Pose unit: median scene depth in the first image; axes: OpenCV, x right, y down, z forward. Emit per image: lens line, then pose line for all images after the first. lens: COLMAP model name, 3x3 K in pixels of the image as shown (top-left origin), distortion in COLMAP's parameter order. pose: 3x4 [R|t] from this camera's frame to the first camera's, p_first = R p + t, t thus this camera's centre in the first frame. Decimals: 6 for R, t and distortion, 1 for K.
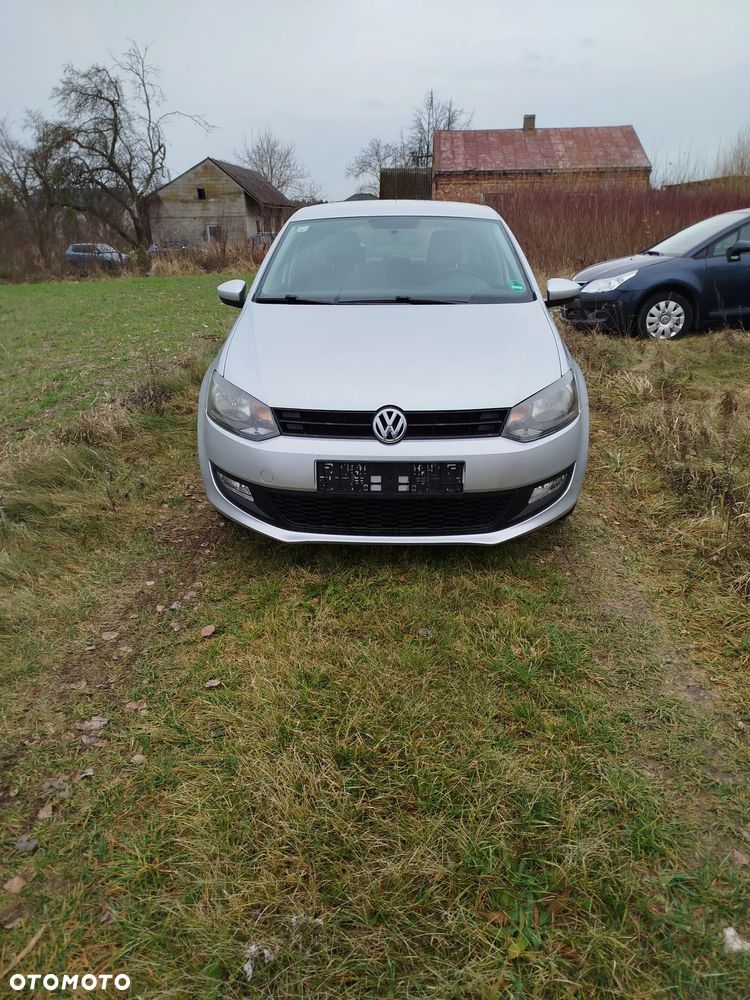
lens RADIAL K [[707.5, 0, 390.6], [0, 707.5, 499.1], [0, 0, 1]] dist [0.024316, 0.008630]
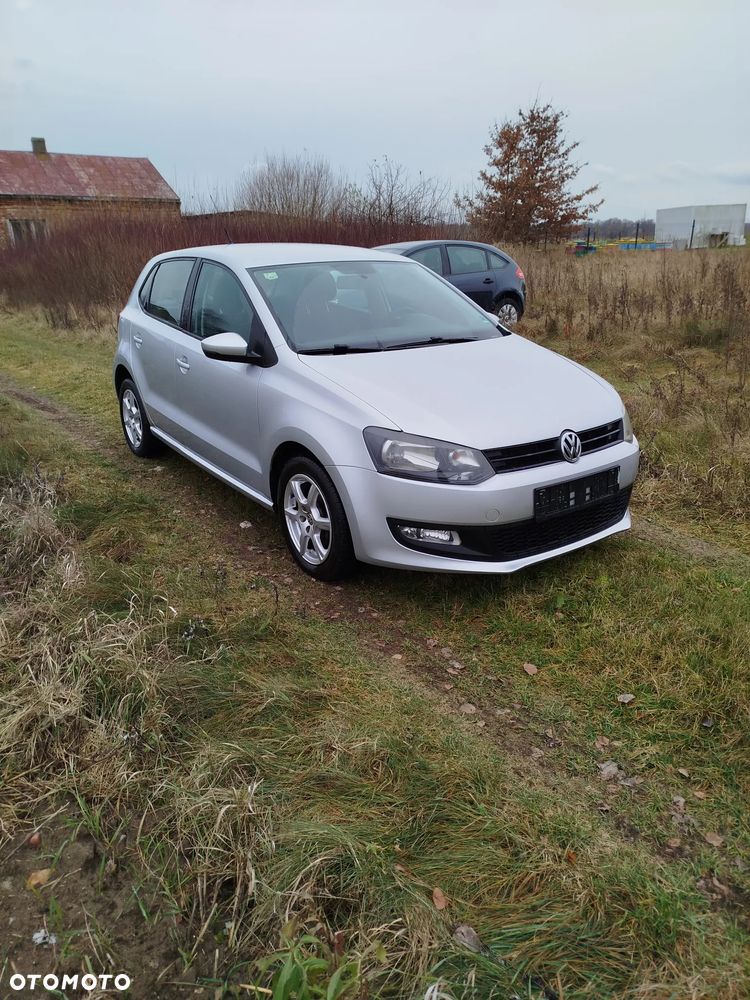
lens RADIAL K [[707.5, 0, 399.4], [0, 707.5, 489.6], [0, 0, 1]] dist [0.024316, 0.008630]
pose [[0.791701, -0.201277, 0.576800, -0.767068], [0.227142, 0.973461, 0.027925, -0.112355], [-0.567113, 0.108907, 0.816408, 0.195440]]
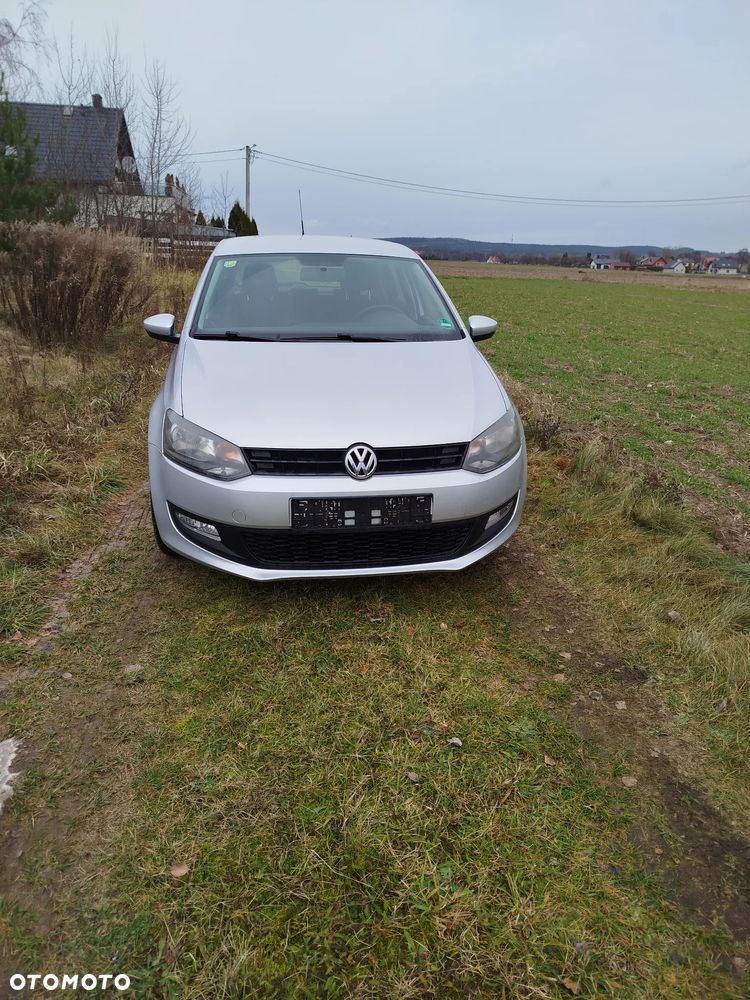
lens RADIAL K [[707.5, 0, 397.6], [0, 707.5, 495.5], [0, 0, 1]] dist [0.024316, 0.008630]
pose [[0.979404, -0.039509, 0.198005, -0.133590], [0.045456, 0.998639, -0.025580, -0.021910], [-0.196725, 0.034053, 0.979867, -0.023767]]
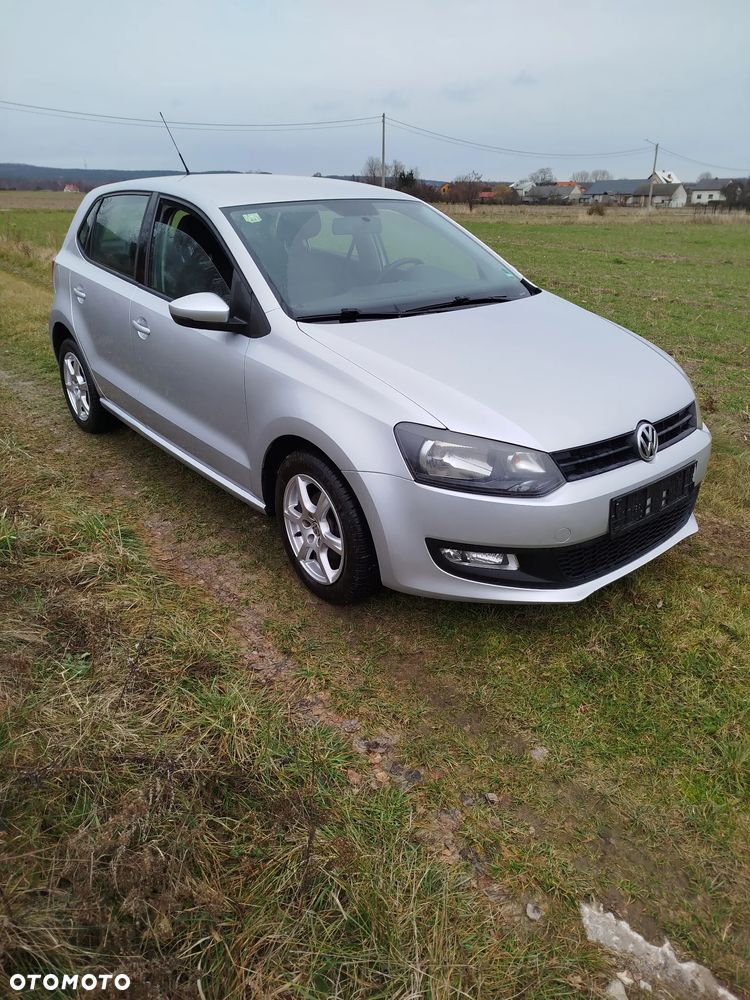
lens RADIAL K [[707.5, 0, 403.3], [0, 707.5, 491.6], [0, 0, 1]] dist [0.024316, 0.008630]
pose [[0.743479, -0.261633, 0.615457, -0.706817], [0.235214, 0.963798, 0.125572, -0.198891], [-0.626029, 0.051404, 0.778103, 0.411293]]
